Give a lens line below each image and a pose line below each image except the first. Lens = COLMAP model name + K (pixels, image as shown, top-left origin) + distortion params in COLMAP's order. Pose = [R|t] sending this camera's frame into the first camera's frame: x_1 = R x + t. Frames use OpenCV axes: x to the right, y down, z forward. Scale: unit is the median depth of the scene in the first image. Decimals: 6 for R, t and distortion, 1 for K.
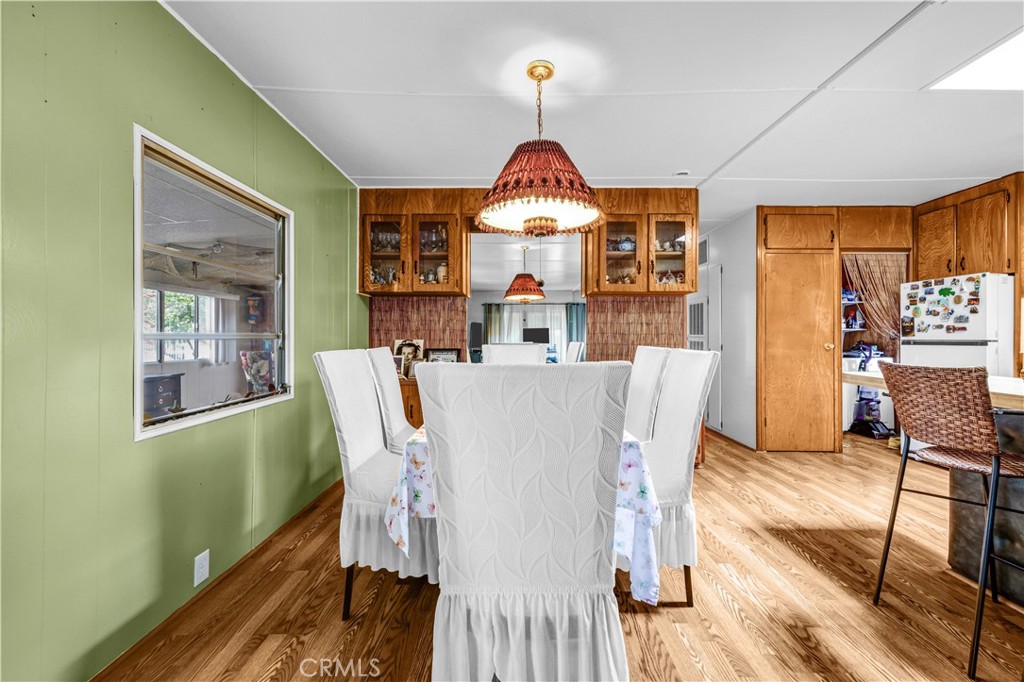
lens RADIAL K [[421.1, 0, 514.1], [0, 421.1, 335.9], [0, 0, 1]] dist [0.002650, -0.000204]
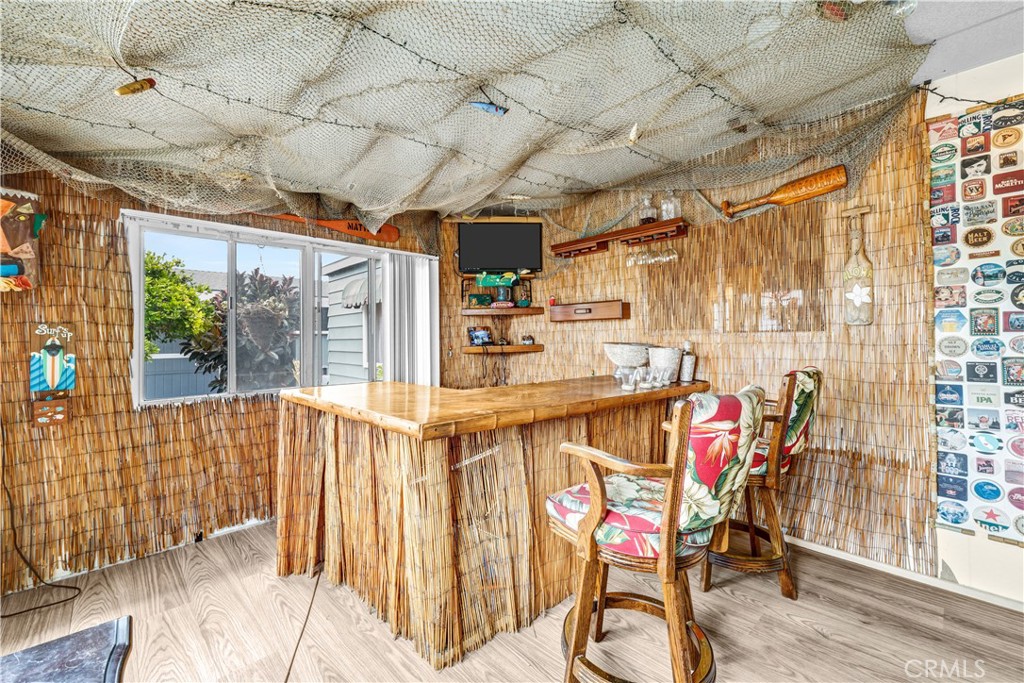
lens RADIAL K [[421.1, 0, 499.4], [0, 421.1, 331.7], [0, 0, 1]] dist [0.002650, -0.000204]
pose [[0.718914, 0.005167, 0.695079, -1.177402], [0.008816, 0.999824, -0.016551, 0.006080], [-0.695043, 0.018027, 0.718742, 1.232477]]
